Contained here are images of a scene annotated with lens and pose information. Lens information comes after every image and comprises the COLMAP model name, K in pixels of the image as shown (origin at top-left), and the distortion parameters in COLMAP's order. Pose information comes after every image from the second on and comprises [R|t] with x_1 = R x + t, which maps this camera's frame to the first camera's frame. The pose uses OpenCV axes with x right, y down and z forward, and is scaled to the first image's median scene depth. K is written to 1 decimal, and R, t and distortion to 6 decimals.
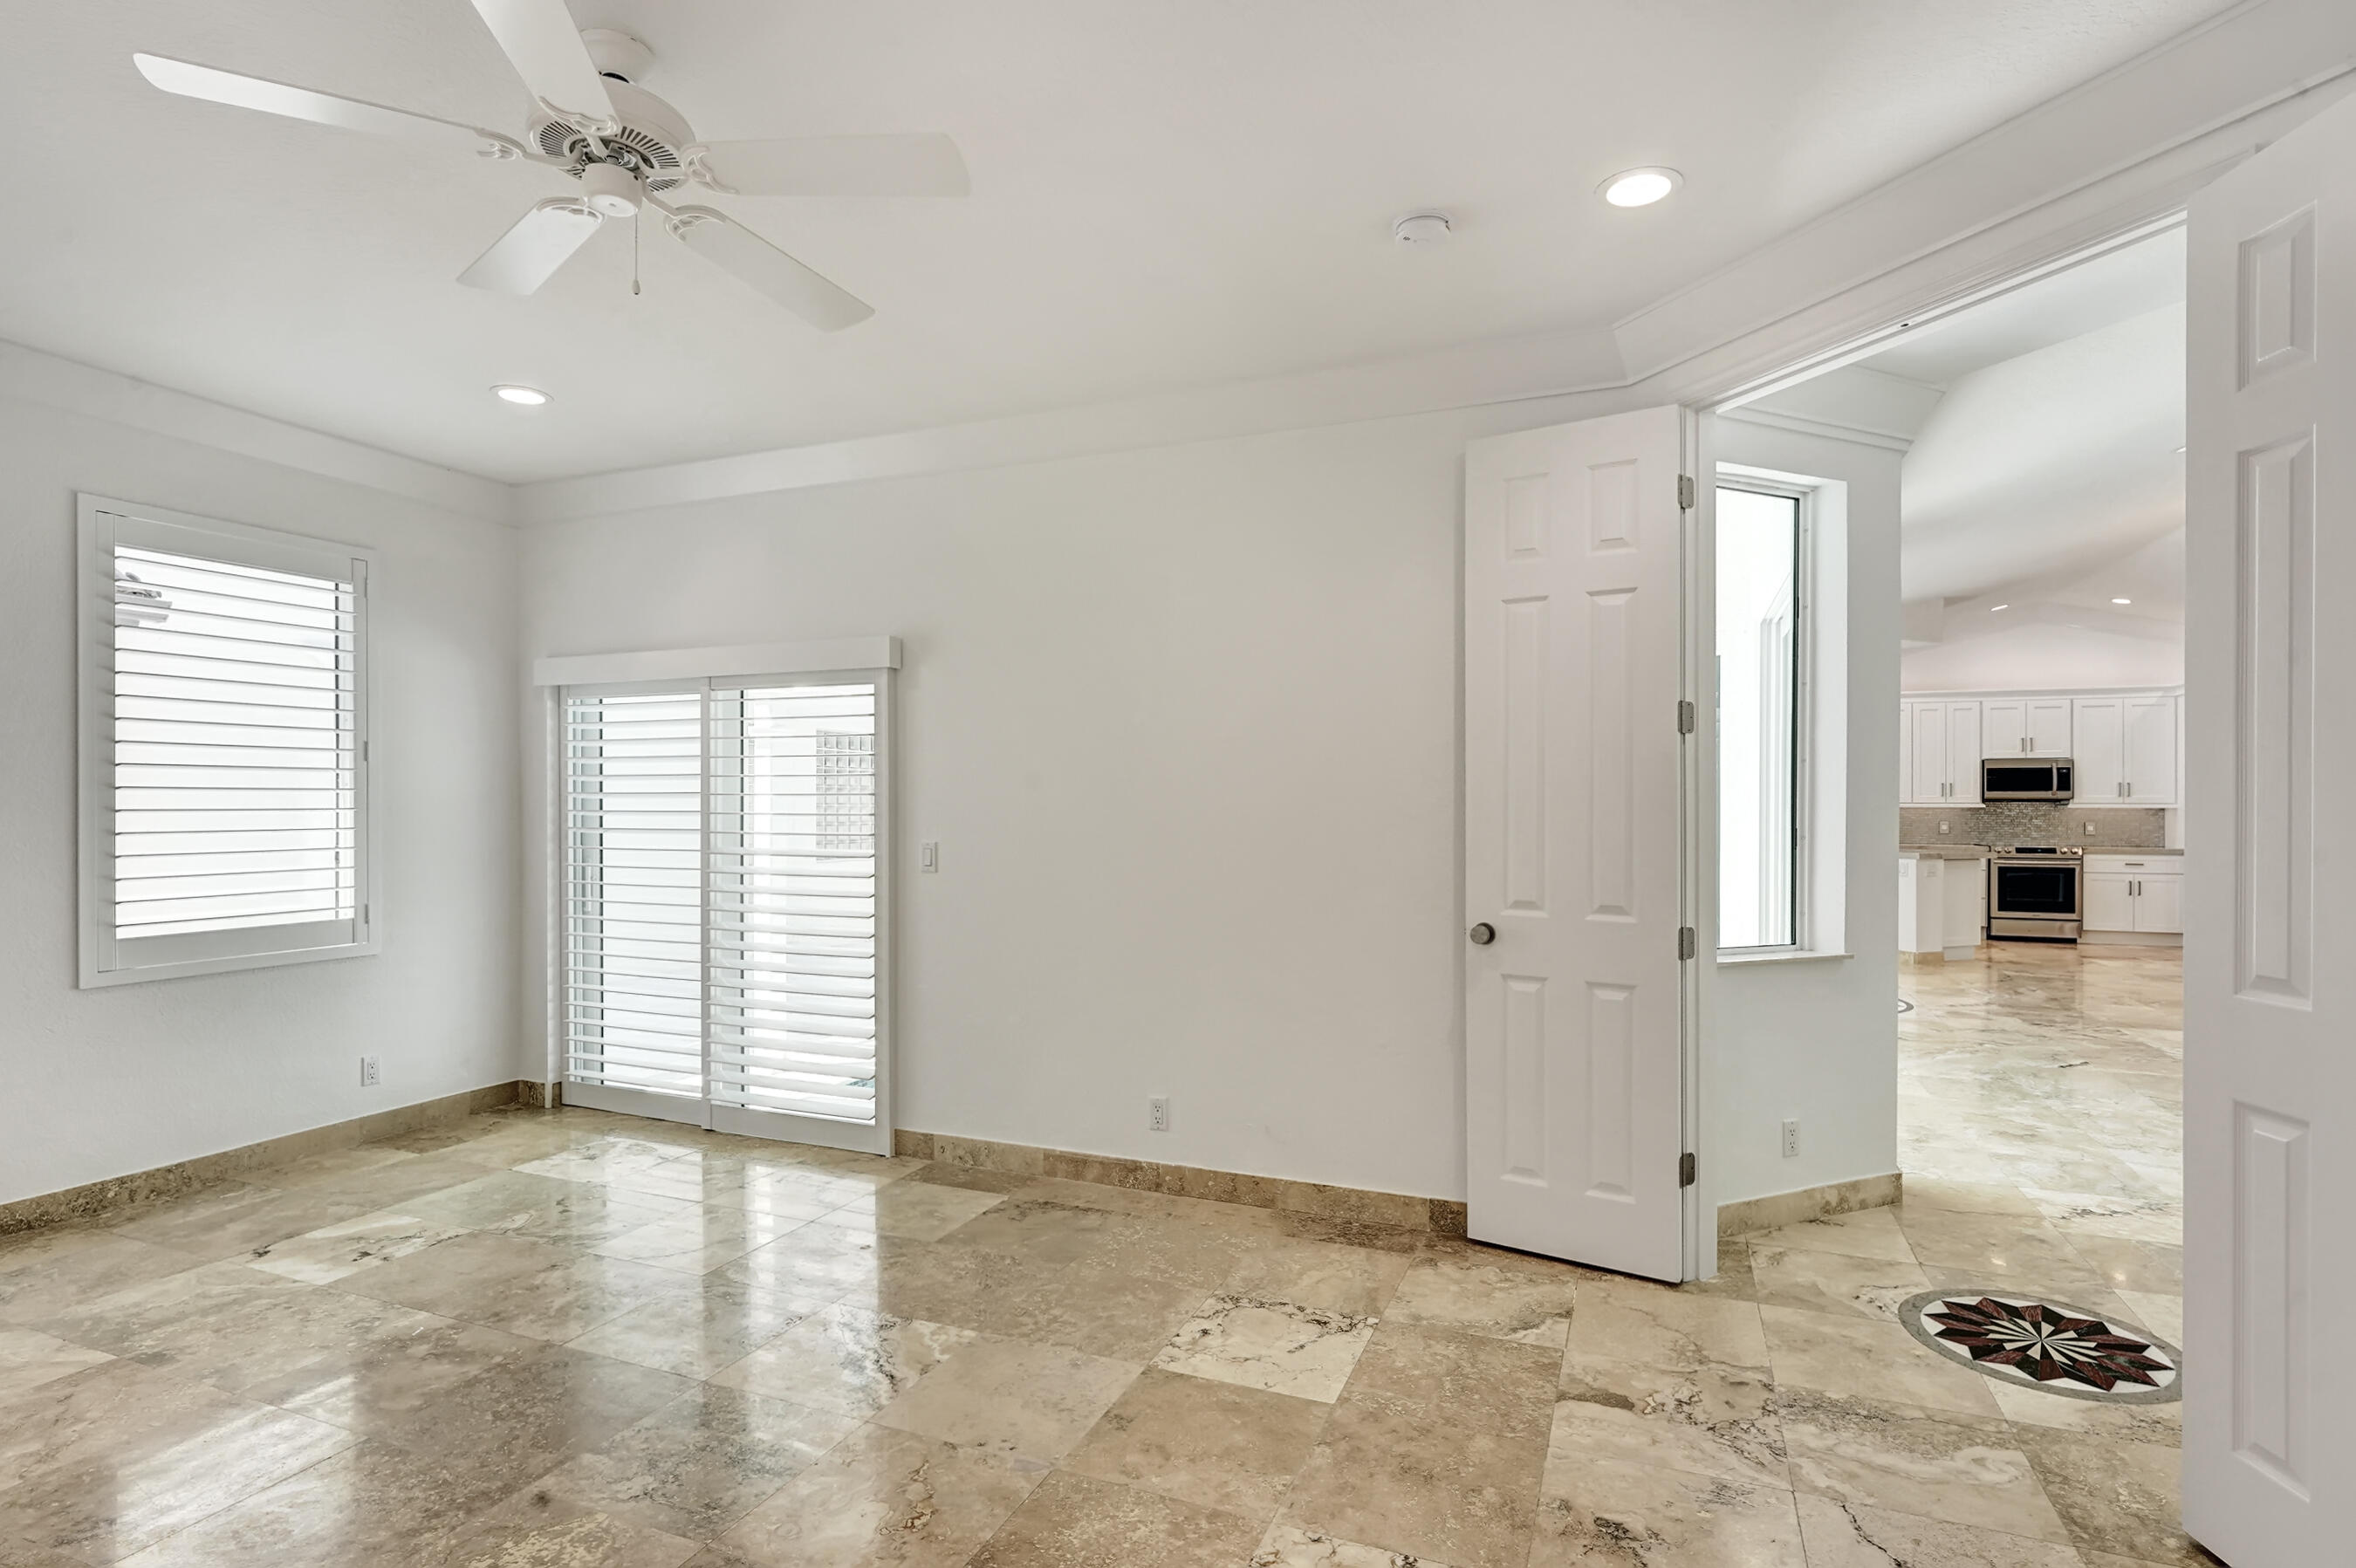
lens RADIAL K [[1160.0, 0, 1179.7], [0, 1160.0, 801.3], [0, 0, 1]] dist [0.003446, 0.000289]
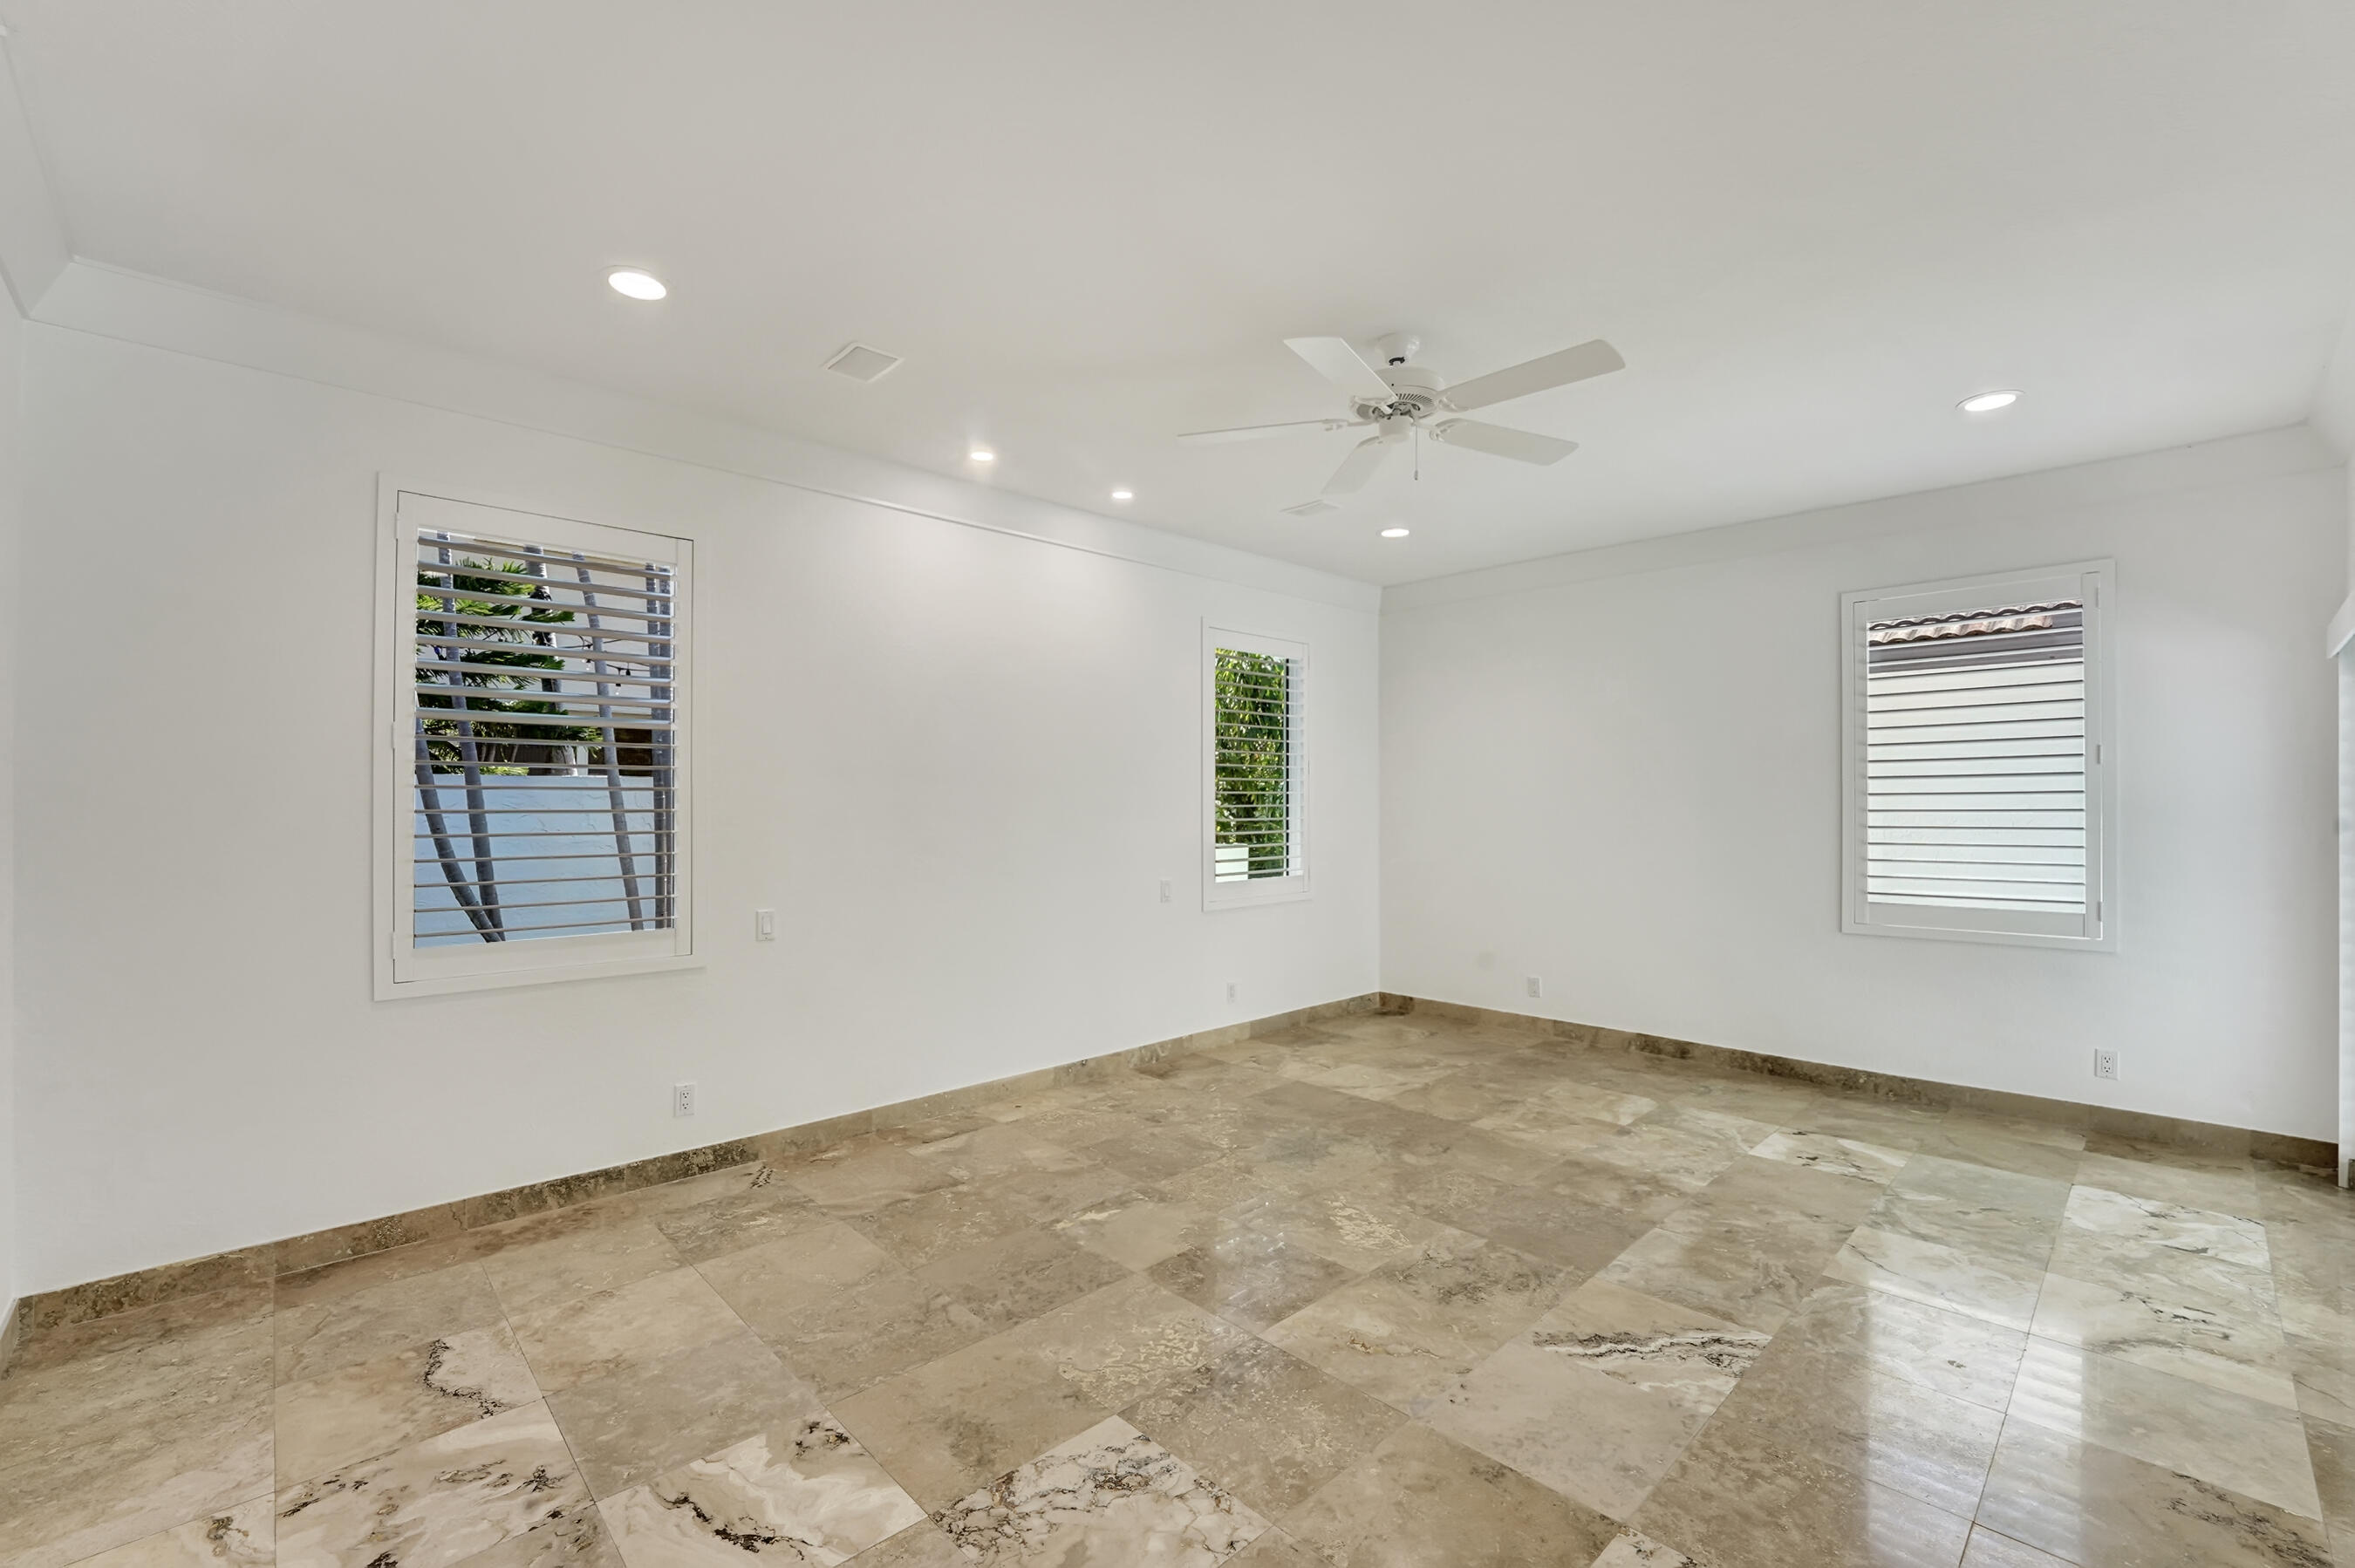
lens RADIAL K [[961.3, 0, 1180.7], [0, 961.3, 798.7], [0, 0, 1]] dist [-0.002103, -0.000269]
pose [[-0.396349, -0.010209, -0.918043, 0.529339], [0.008651, 0.999852, -0.014854, 0.004033], [0.918059, -0.013830, -0.396202, 0.761140]]
